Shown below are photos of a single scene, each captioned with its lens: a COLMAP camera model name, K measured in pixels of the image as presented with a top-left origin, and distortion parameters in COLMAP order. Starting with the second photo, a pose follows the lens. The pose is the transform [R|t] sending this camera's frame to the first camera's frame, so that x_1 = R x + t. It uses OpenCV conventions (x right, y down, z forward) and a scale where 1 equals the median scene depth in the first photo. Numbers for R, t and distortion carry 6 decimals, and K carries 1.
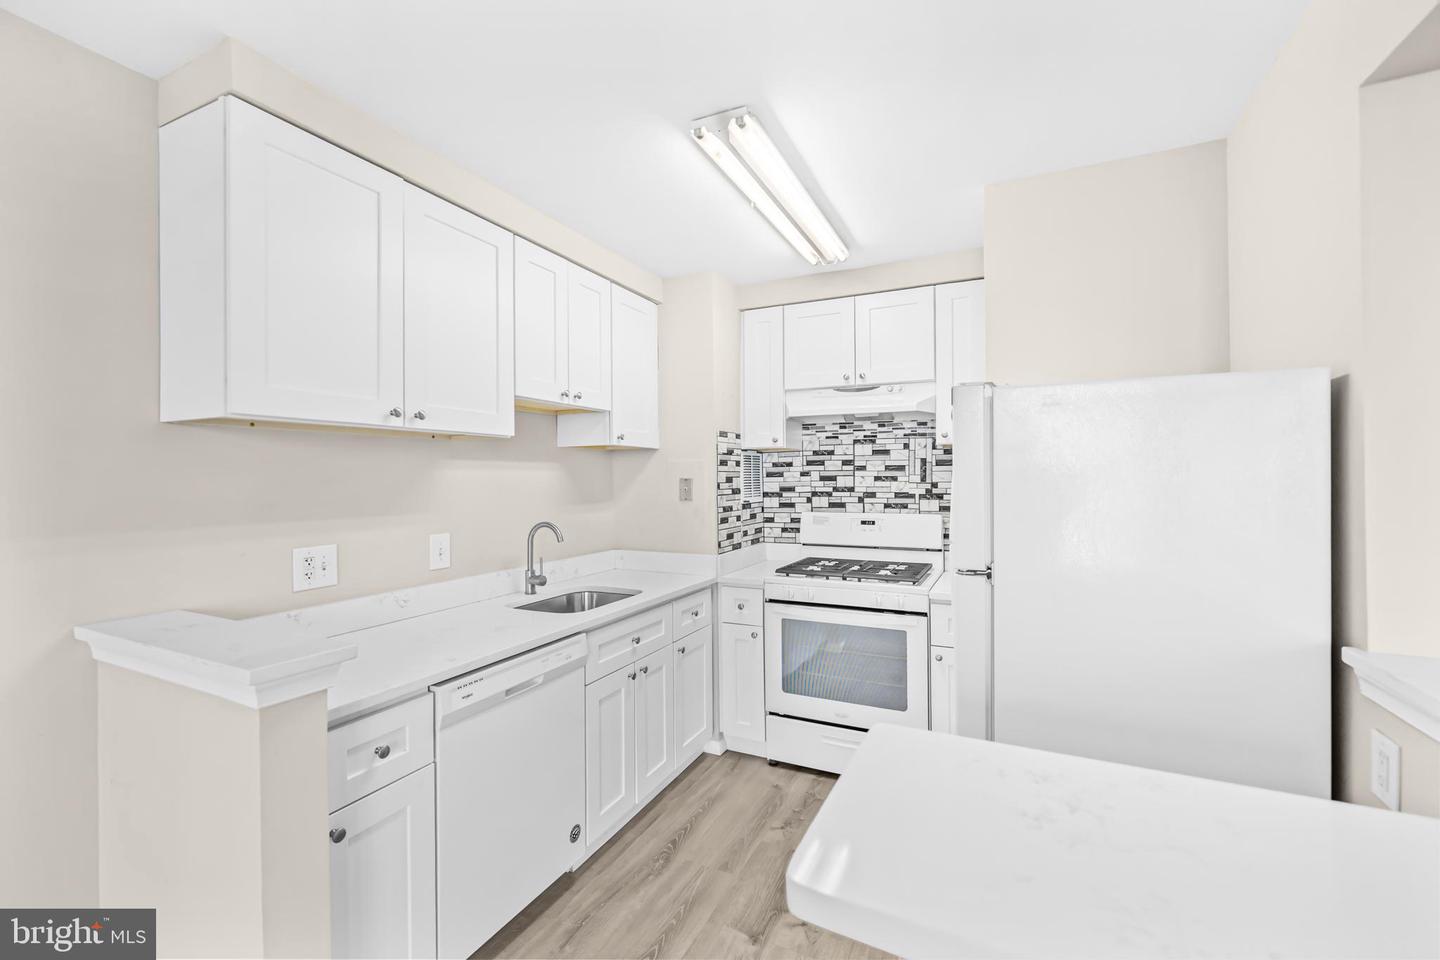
lens RADIAL K [[605.7, 0, 717.4], [0, 605.7, 474.8], [0, 0, 1]] dist [-0.001564, -0.000258]
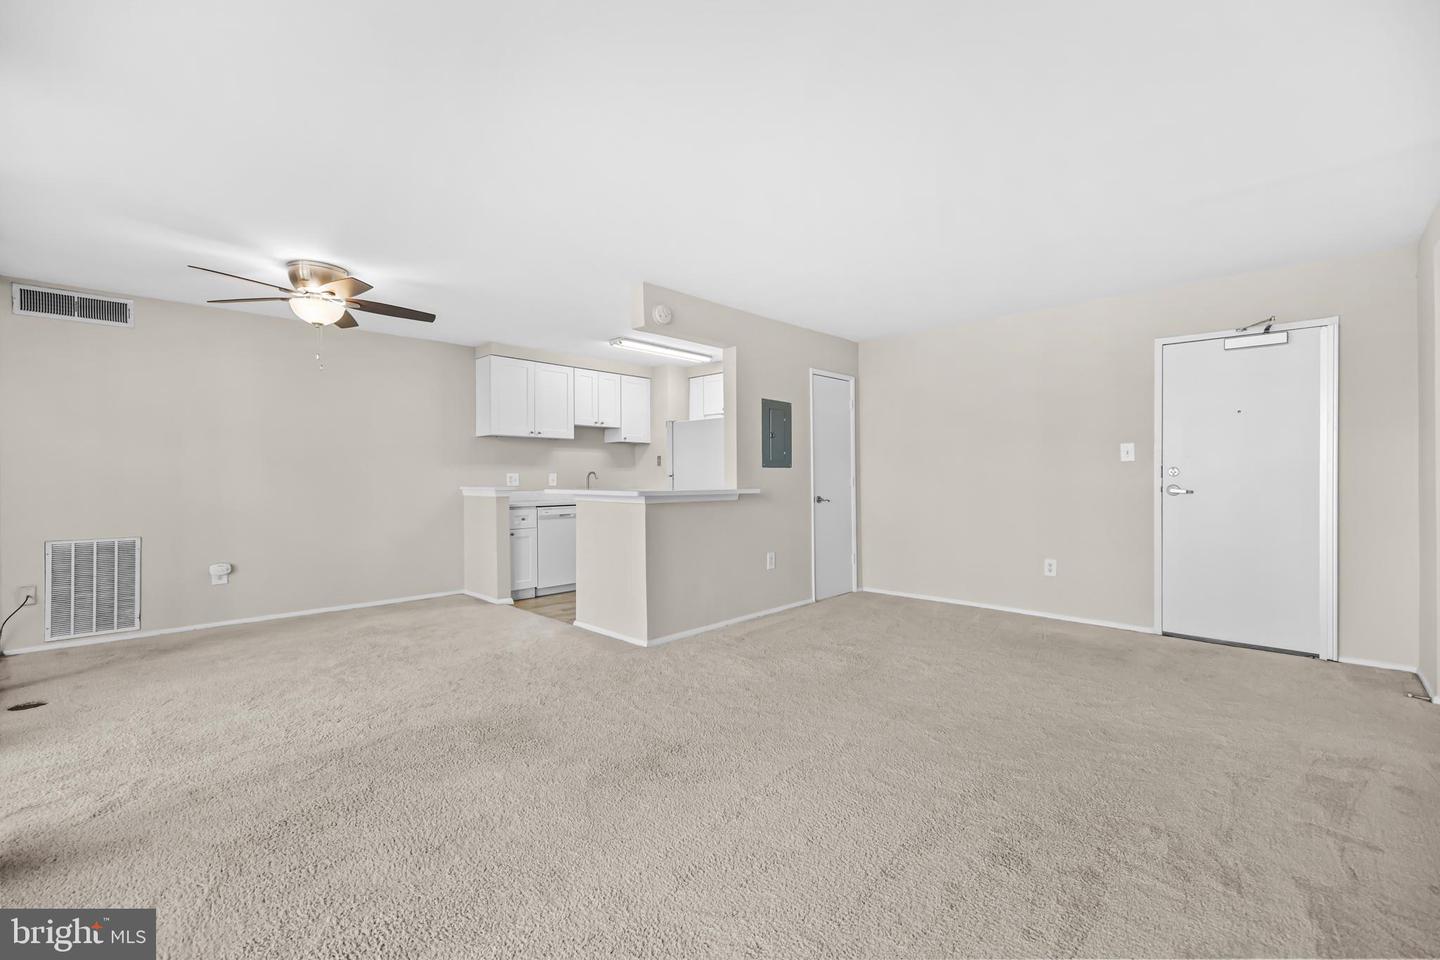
lens RADIAL K [[609.5, 0, 720.7], [0, 609.5, 483.8], [0, 0, 1]] dist [0.001407, 0.000014]
pose [[0.950086, 0.006499, -0.311922, 0.906924], [-0.002060, 0.999892, 0.014556, 0.078394], [0.311983, -0.013187, 0.949996, -1.127299]]
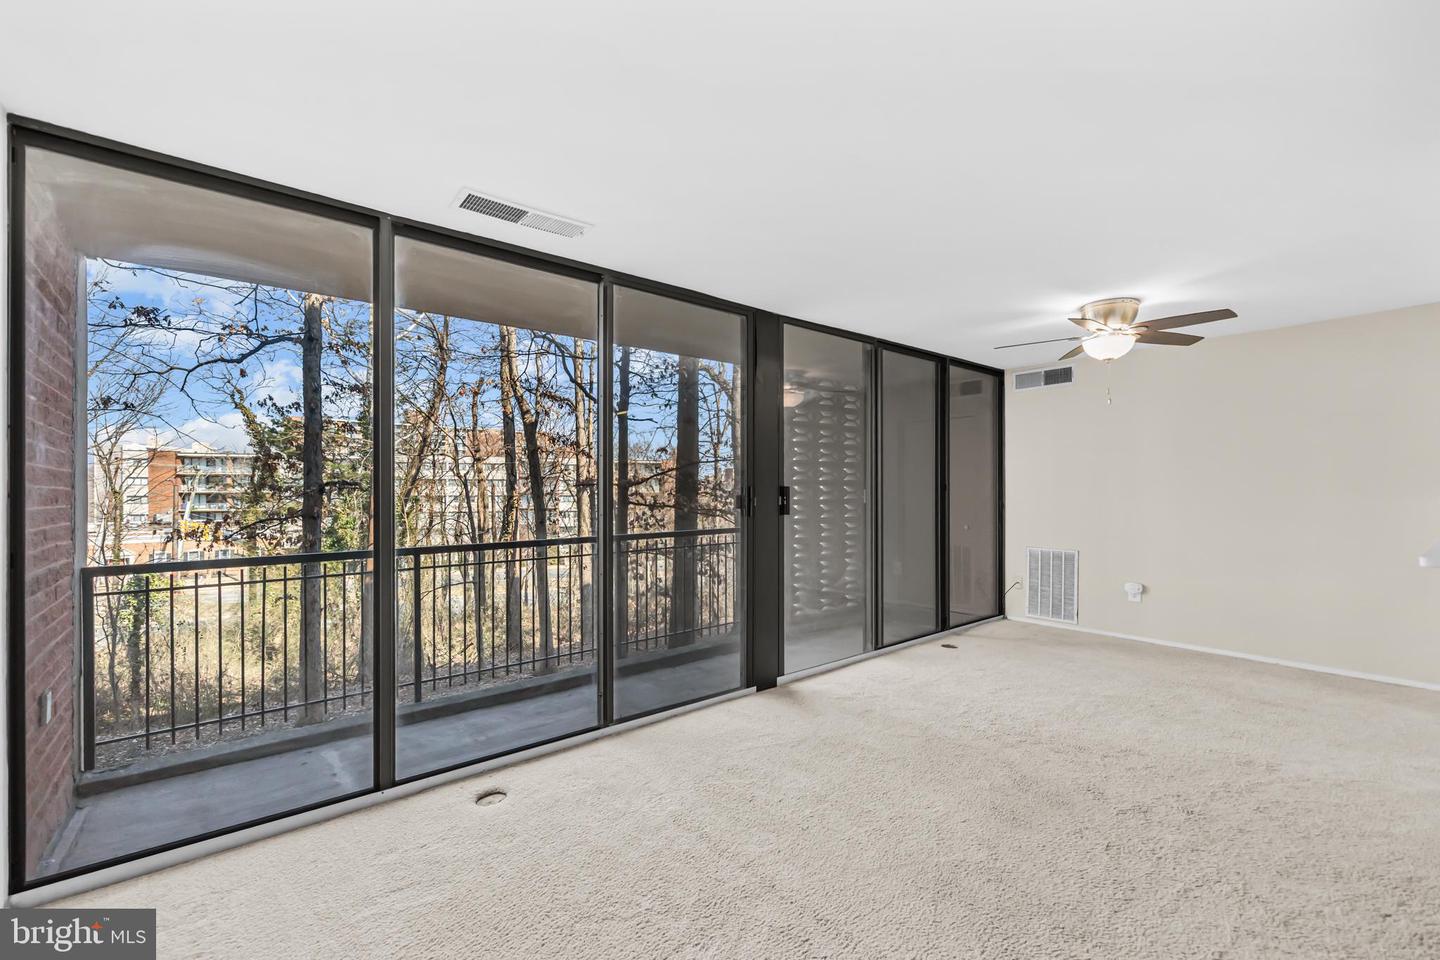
lens RADIAL K [[616.8, 0, 718.5], [0, 616.8, 494.2], [0, 0, 1]] dist [-0.000635, 0.000133]
pose [[-0.414496, 0.011961, -0.909973, 1.252970], [0.003159, 0.999927, 0.011704, 0.036561], [0.910046, 0.001977, -0.414503, -0.403845]]
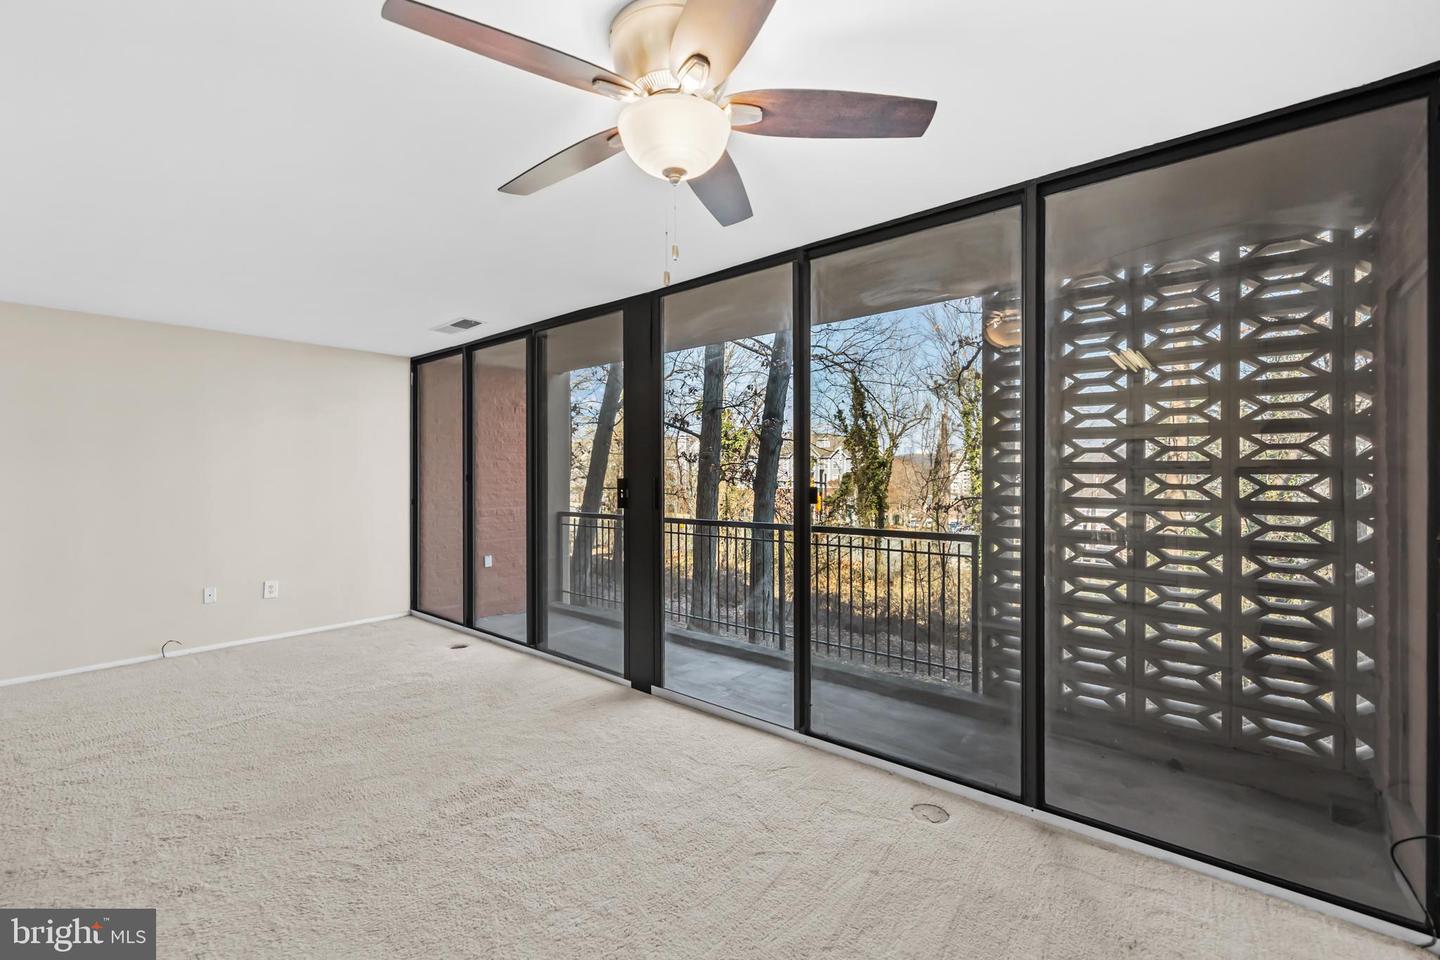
lens RADIAL K [[626.9, 0, 720.0], [0, 626.9, 480.0], [0, 0, 1]] dist [-0.000520, -0.000147]
pose [[-0.974025, 0.009016, 0.226260, -0.397433], [0.009740, 0.999950, 0.002084, 0.048219], [-0.226230, 0.004234, -0.974065, 0.310633]]
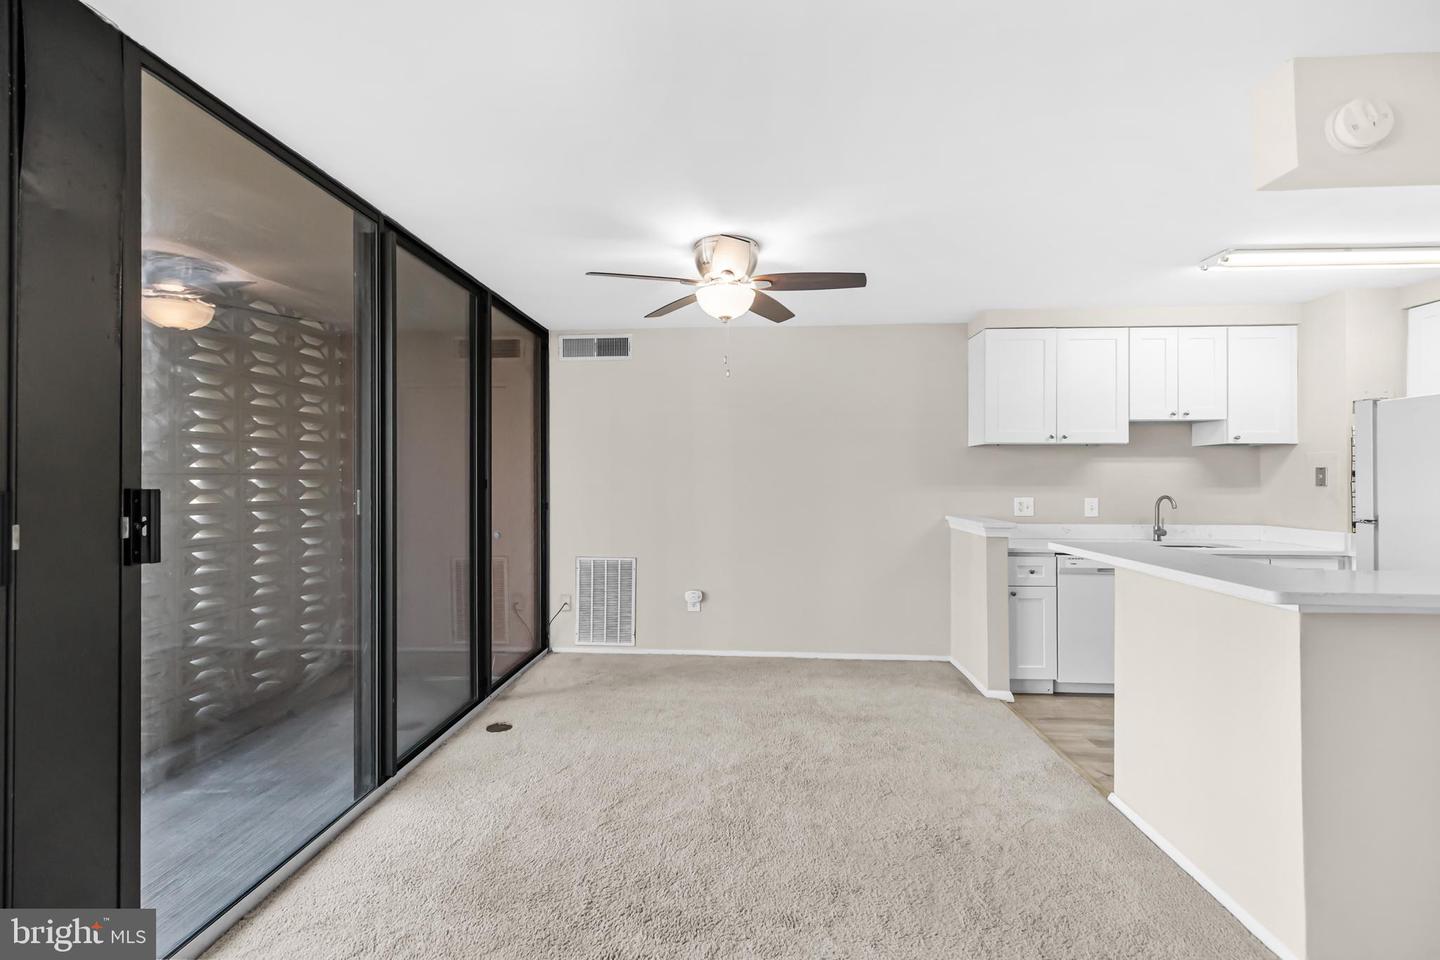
lens RADIAL K [[609.1, 0, 717.3], [0, 609.1, 475.9], [0, 0, 1]] dist [0.002948, 0.000067]
pose [[0.381482, 0.001018, -0.924376, 0.629949], [-0.001409, 0.999999, 0.000520, 0.024405], [0.924375, 0.001104, 0.381483, -0.579780]]
